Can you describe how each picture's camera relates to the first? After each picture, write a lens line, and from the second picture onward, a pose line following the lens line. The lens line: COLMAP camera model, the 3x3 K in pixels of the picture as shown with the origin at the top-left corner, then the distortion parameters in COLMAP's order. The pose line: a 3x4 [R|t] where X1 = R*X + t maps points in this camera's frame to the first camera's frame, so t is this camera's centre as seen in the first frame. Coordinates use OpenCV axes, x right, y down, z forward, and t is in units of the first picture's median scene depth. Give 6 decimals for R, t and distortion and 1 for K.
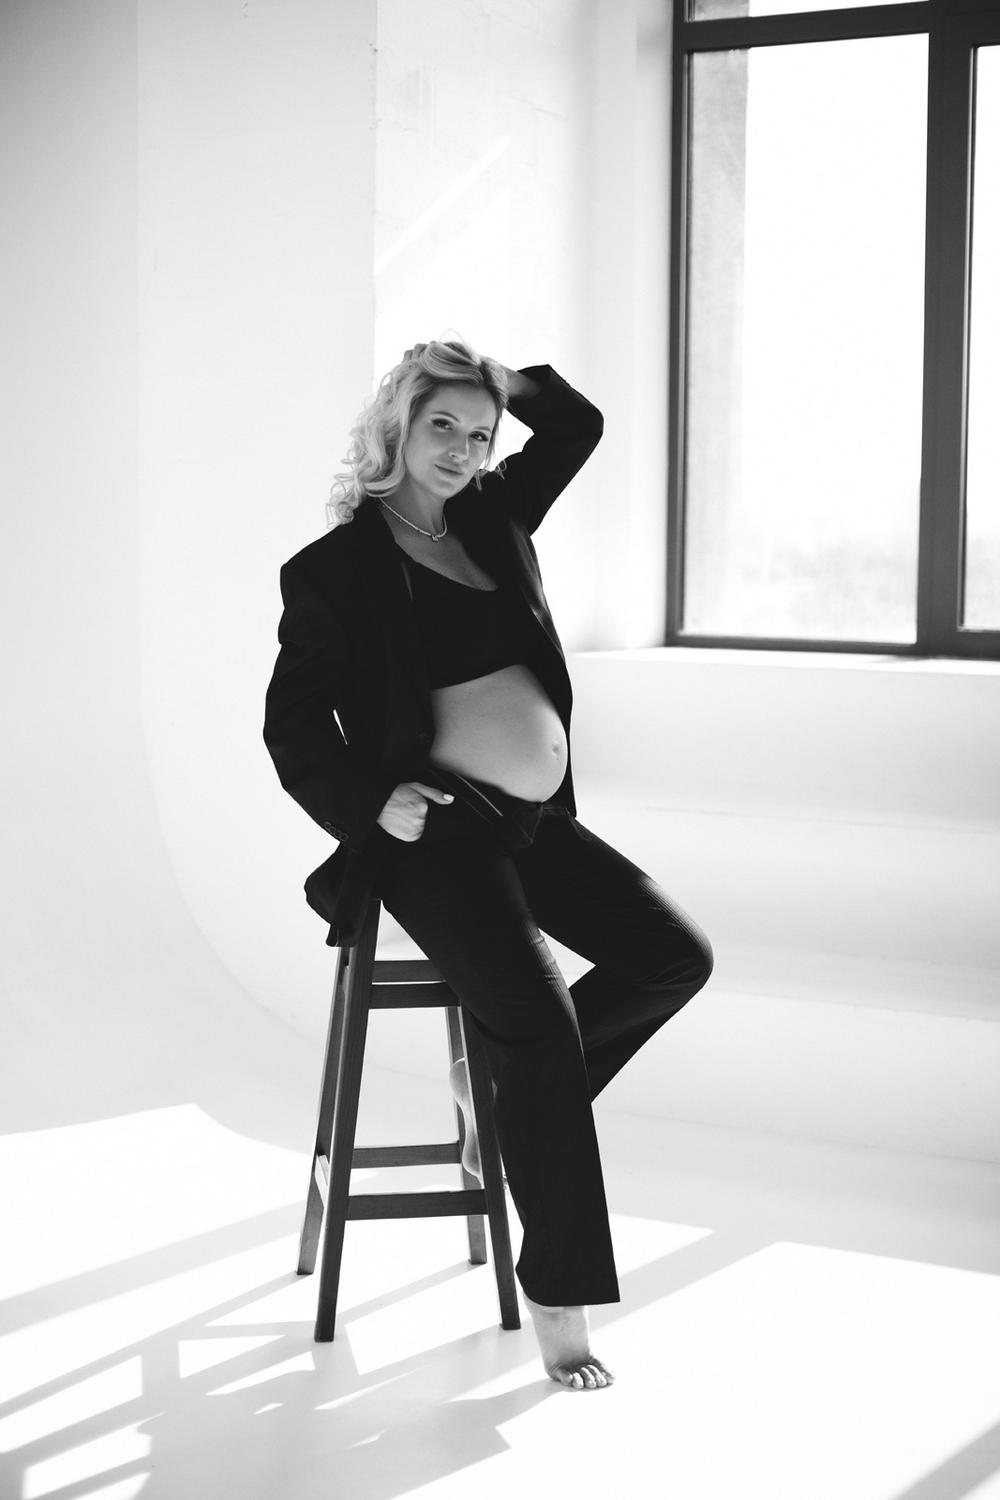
lens RADIAL K [[3142.4, 0, 500.0], [0, 3142.4, 750.0], [0, 0, 1]] dist [-0.200003, -0.283236]
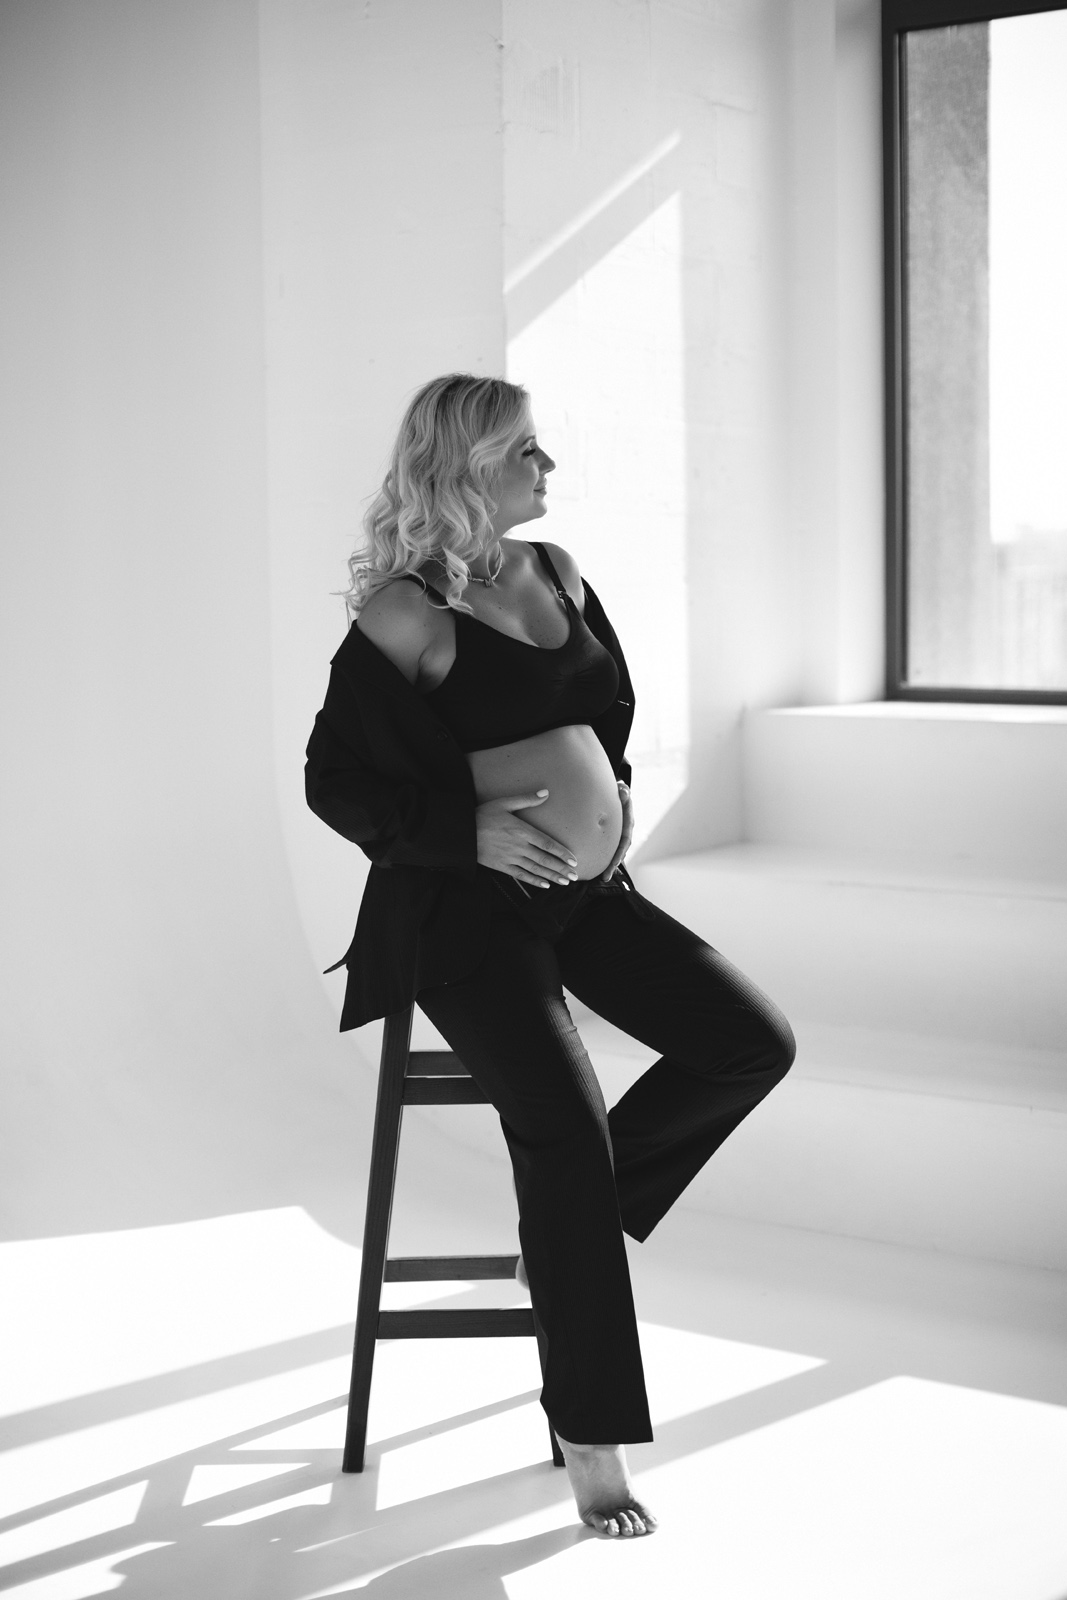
lens RADIAL K [[3351.9, 0, 533.5], [0, 3351.9, 800.0], [0, 0, 1]] dist [-0.200003, -0.283236]
pose [[0.974998, -0.006835, -0.222107, 0.208577], [0.005244, 0.999956, -0.007750, 0.002452], [0.222150, 0.006392, 0.974991, 0.070190]]
